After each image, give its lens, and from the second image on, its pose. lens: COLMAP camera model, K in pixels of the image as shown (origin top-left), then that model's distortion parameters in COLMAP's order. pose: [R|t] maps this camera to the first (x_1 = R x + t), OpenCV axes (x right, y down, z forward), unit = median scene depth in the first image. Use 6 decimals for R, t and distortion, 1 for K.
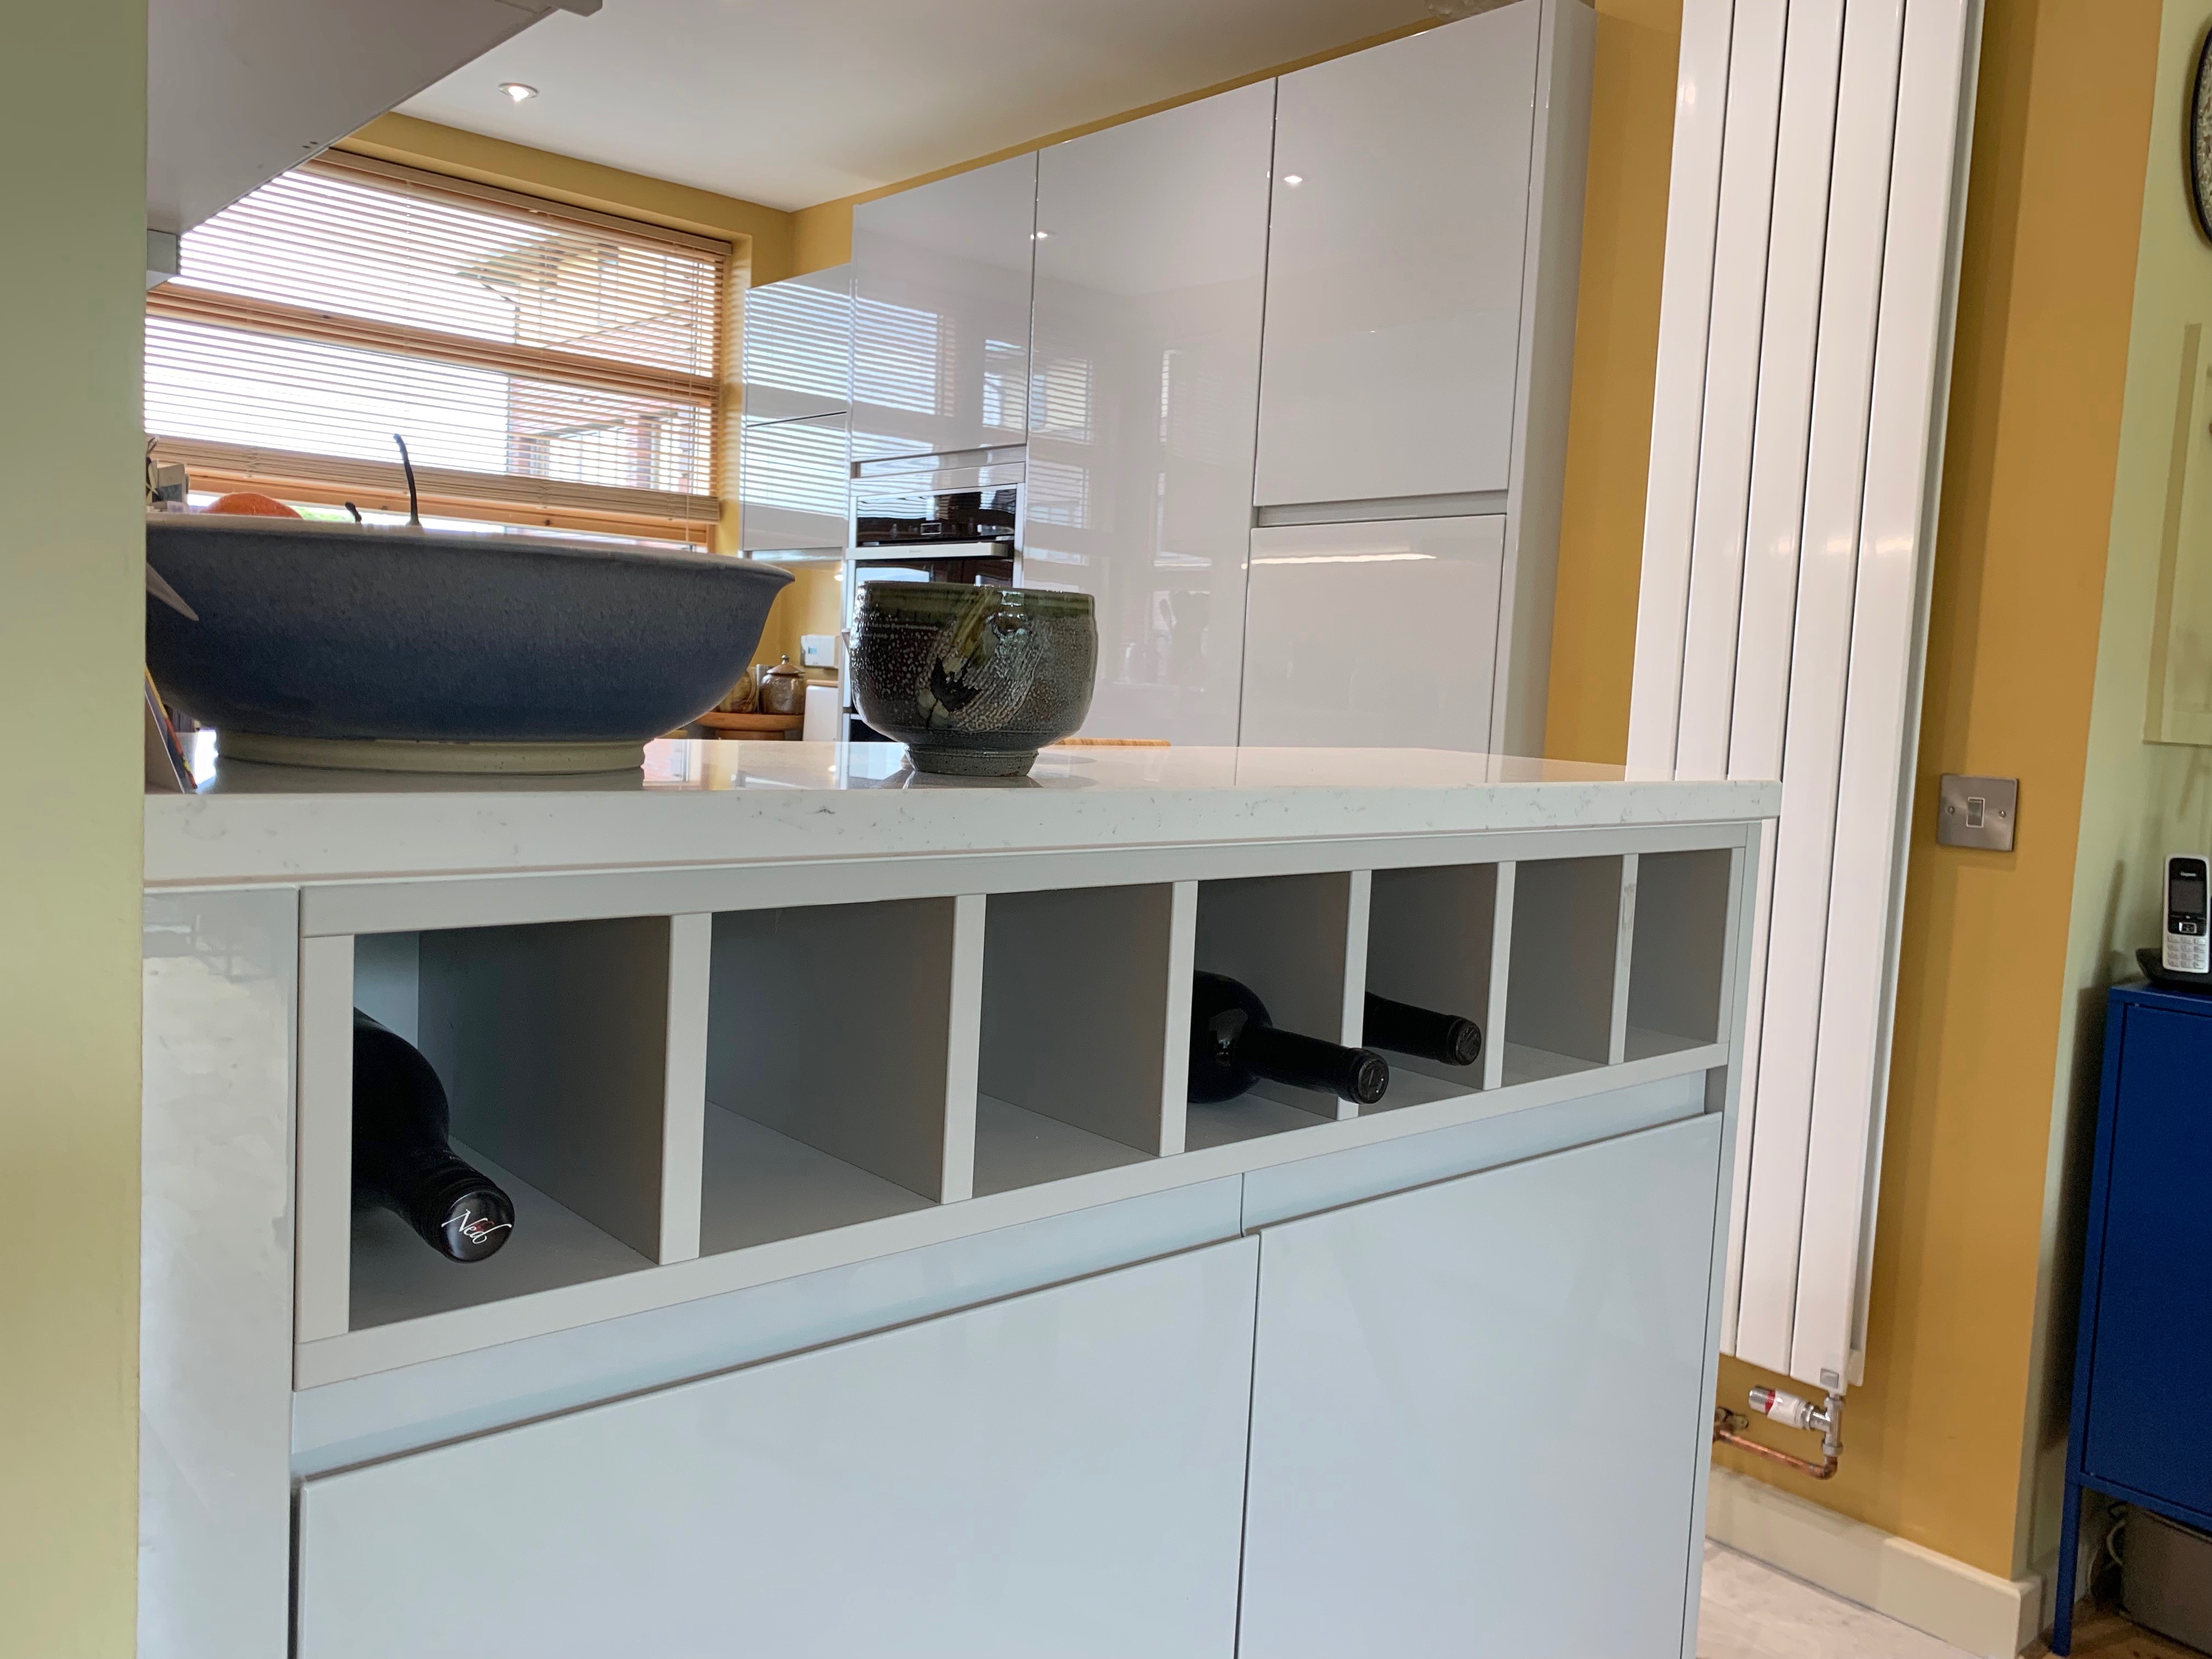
lens RADIAL K [[1737.9, 0, 1106.0], [0, 1737.9, 829.5], [0, 0, 1]] dist [0.069225, -0.007943]
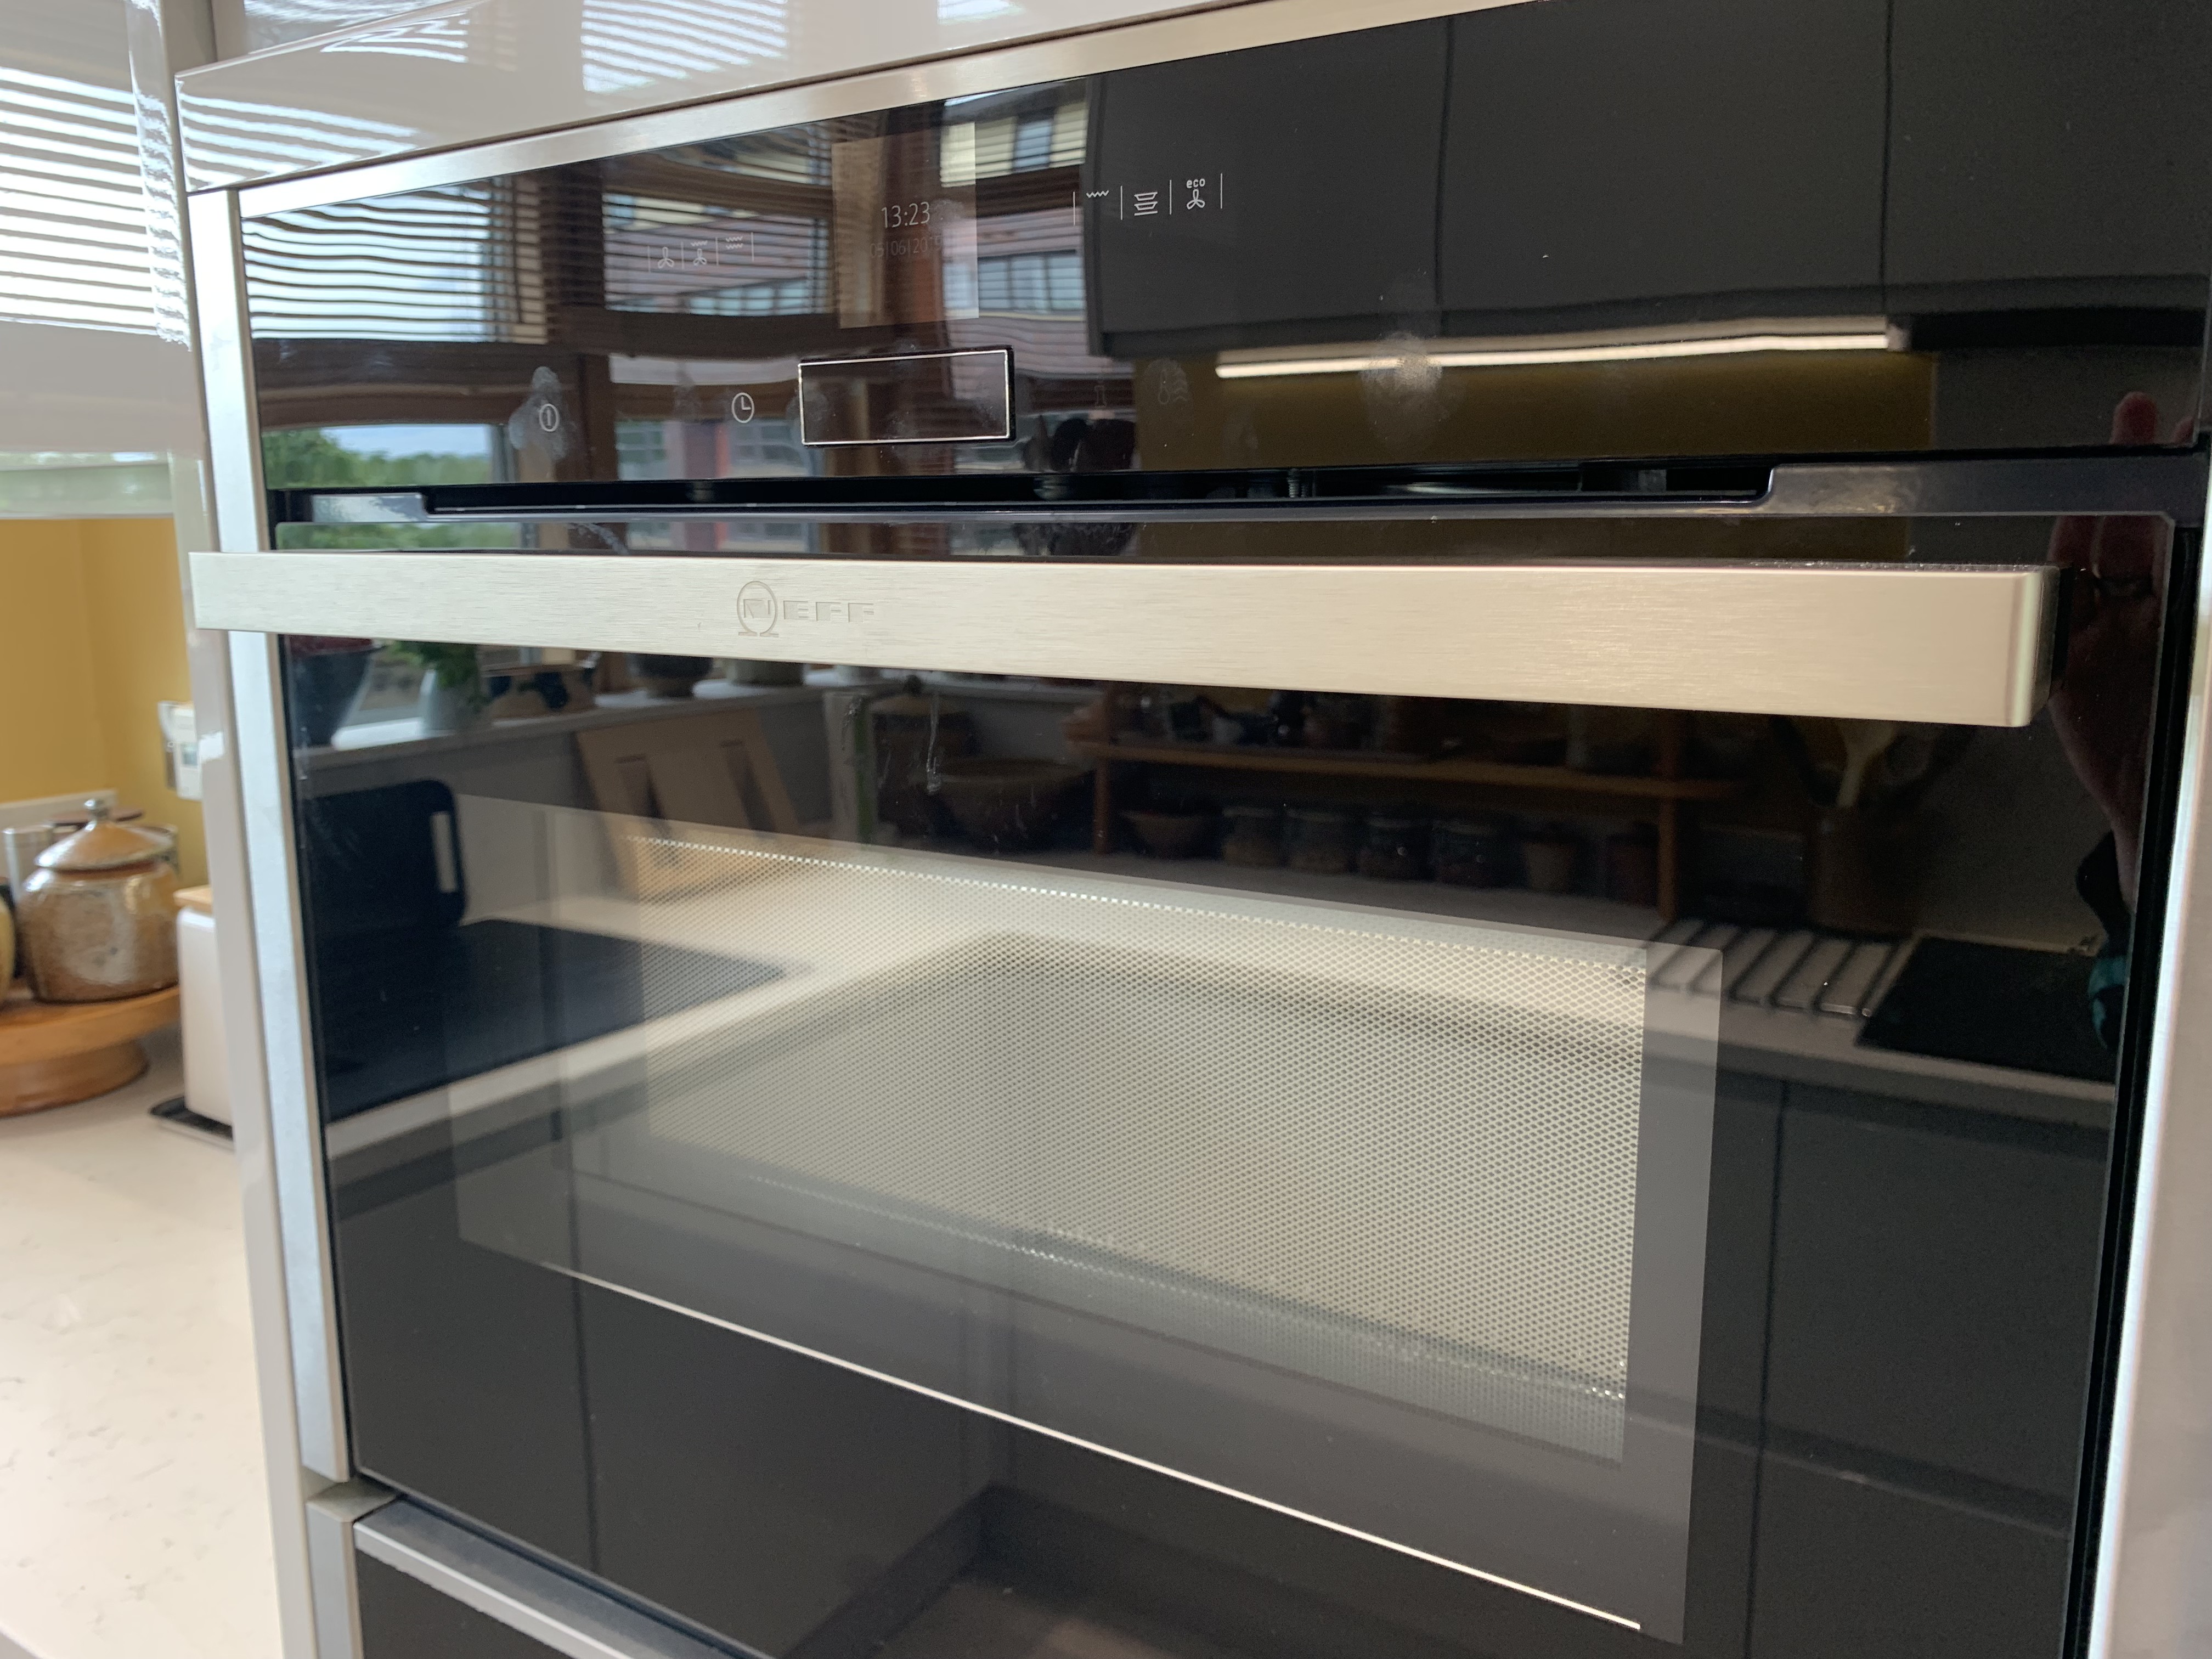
lens RADIAL K [[1770.2, 0, 1106.0], [0, 1770.2, 829.5], [0, 0, 1]] dist [0.072364, -0.002279]
pose [[0.965704, -0.101856, 0.238834, -0.090709], [0.076048, 0.990461, 0.114911, -0.119877], [-0.248260, -0.092807, 0.964237, 0.664836]]
